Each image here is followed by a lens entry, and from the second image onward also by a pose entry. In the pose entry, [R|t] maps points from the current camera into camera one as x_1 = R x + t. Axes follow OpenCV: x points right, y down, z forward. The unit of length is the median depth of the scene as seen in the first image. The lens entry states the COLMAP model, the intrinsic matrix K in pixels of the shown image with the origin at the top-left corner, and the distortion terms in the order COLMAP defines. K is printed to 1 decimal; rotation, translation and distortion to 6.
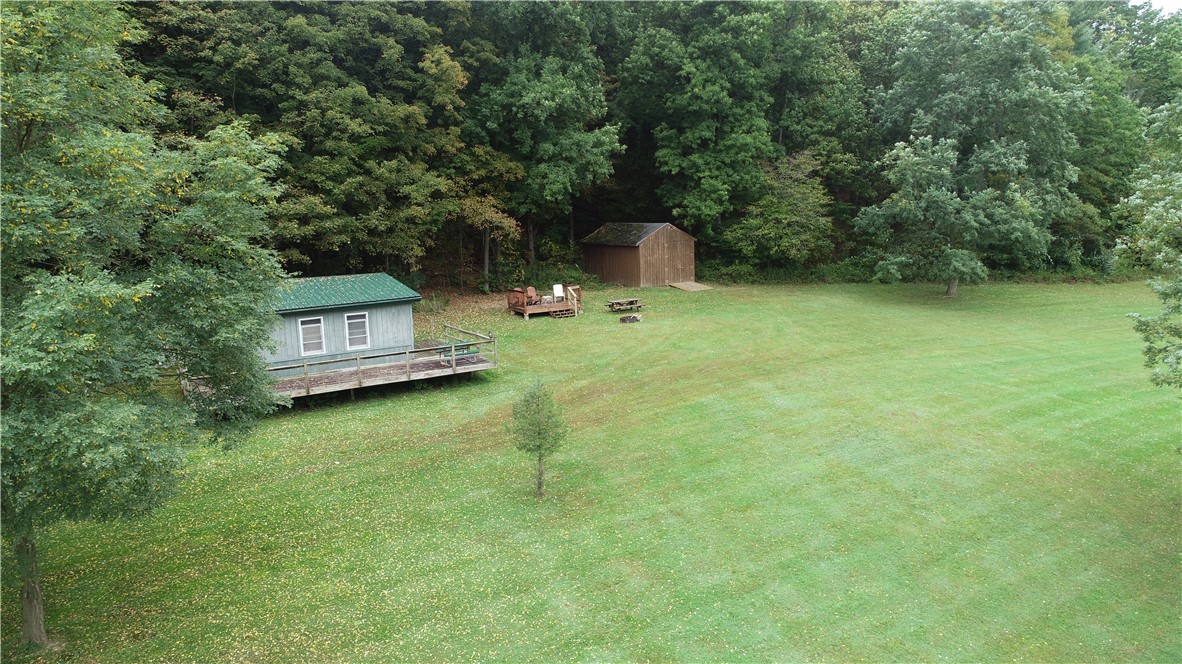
lens RADIAL K [[787.1, 0, 601.7], [0, 787.1, 336.7], [0, 0, 1]] dist [-0.012648, 0.004211]
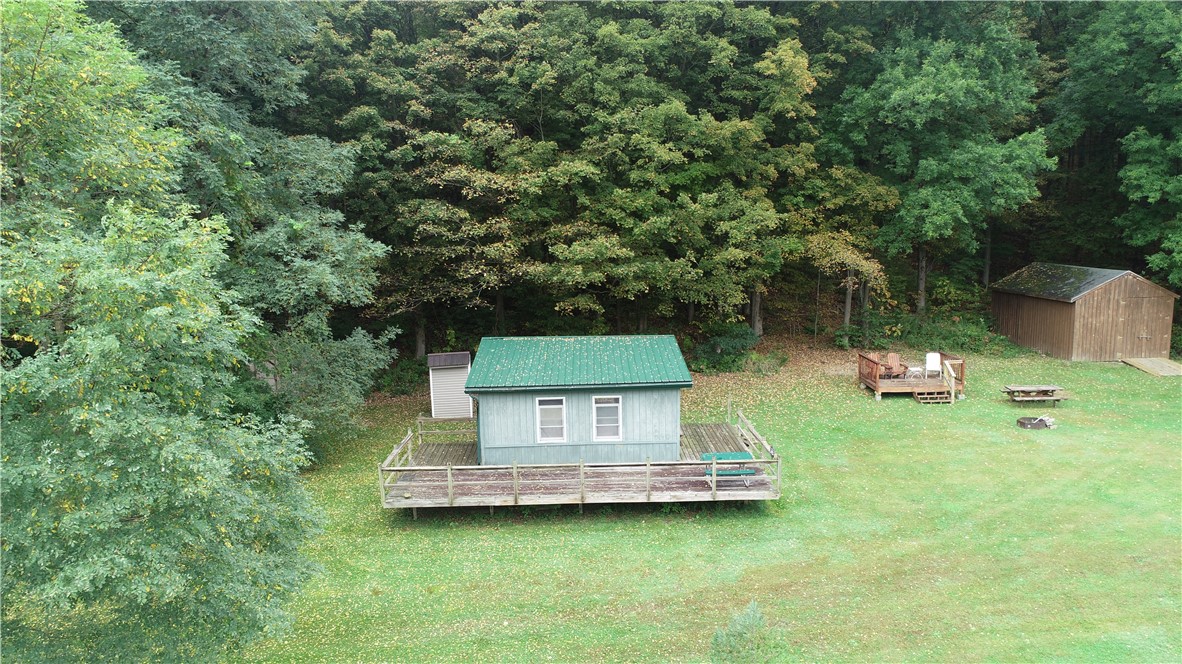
lens RADIAL K [[787.1, 0, 586.8], [0, 787.1, 337.5], [0, 0, 1]] dist [-0.012648, 0.004211]
pose [[0.852520, 0.094325, -0.514113, 0.049307], [-0.094906, 0.995167, 0.025209, -0.077960], [0.514006, 0.027302, 0.857352, 0.234132]]
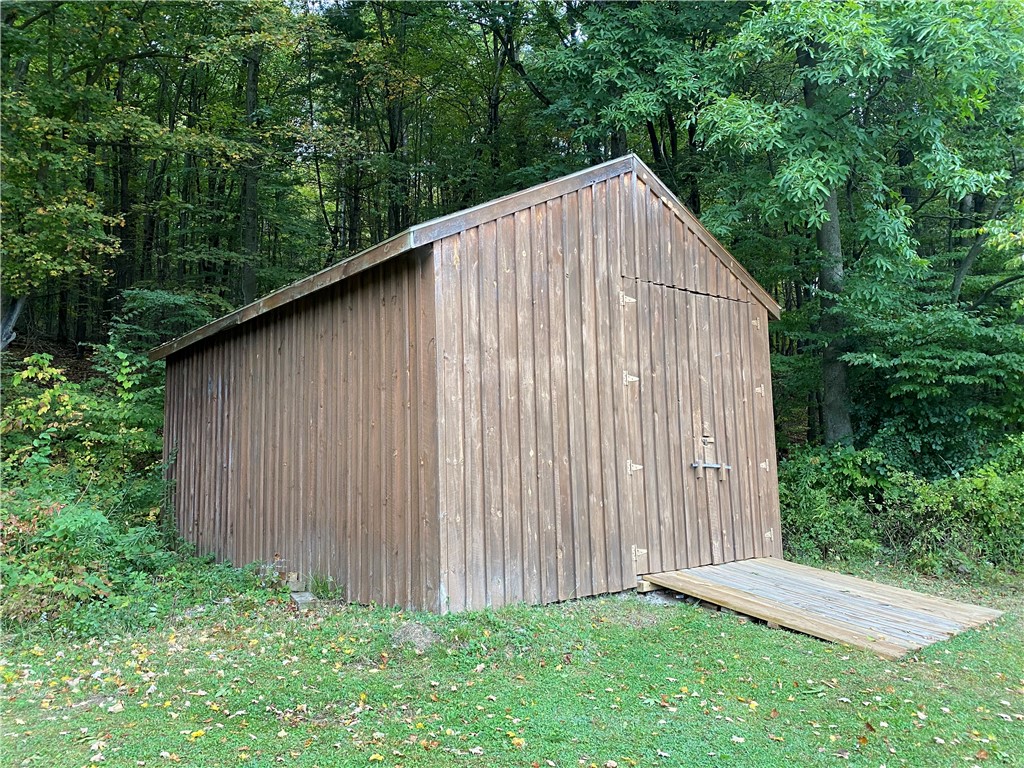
lens RADIAL K [[782.4, 0, 513.9], [0, 782.4, 375.3], [0, 0, 1]] dist [0.043729, -0.039651]
pose [[0.994569, 0.024869, 0.101068, 0.062102], [0.005564, 0.956942, -0.290225, -0.080990], [-0.103934, 0.289211, 0.951607, 1.143160]]
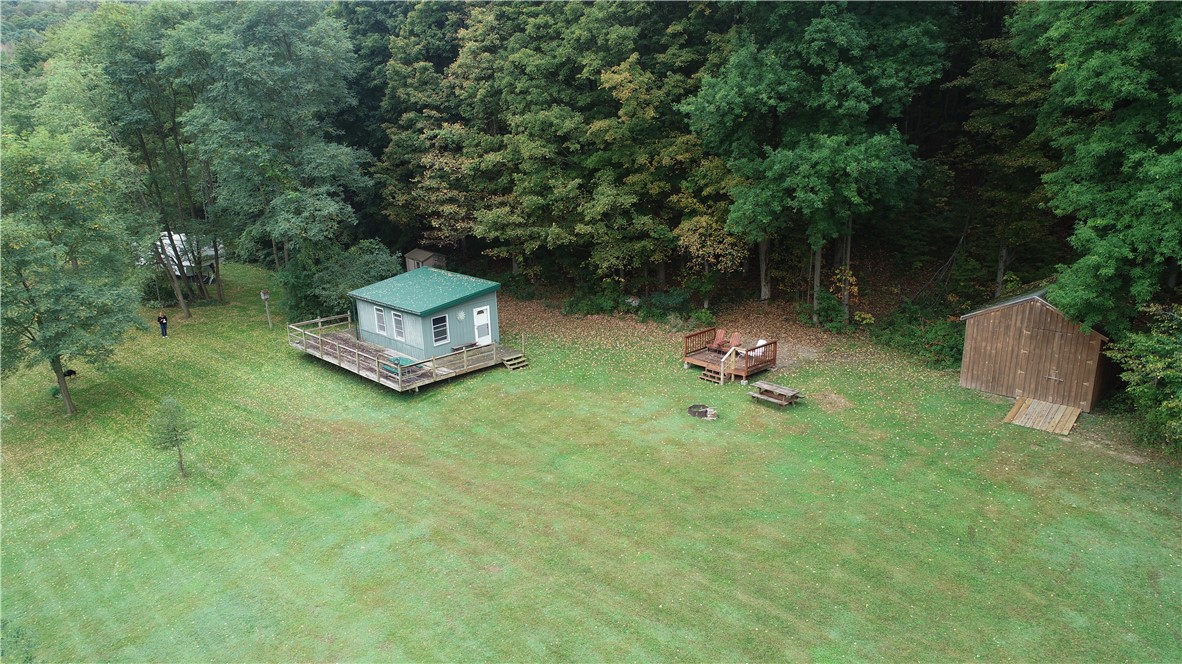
lens RADIAL K [[787.1, 0, 587.0], [0, 787.1, 338.0], [0, 0, 1]] dist [-0.012648, 0.004211]
pose [[0.234548, 0.293517, -0.926734, 0.709901], [-0.160921, 0.951898, 0.260759, -0.276757], [0.958693, 0.087971, 0.270498, 0.704282]]
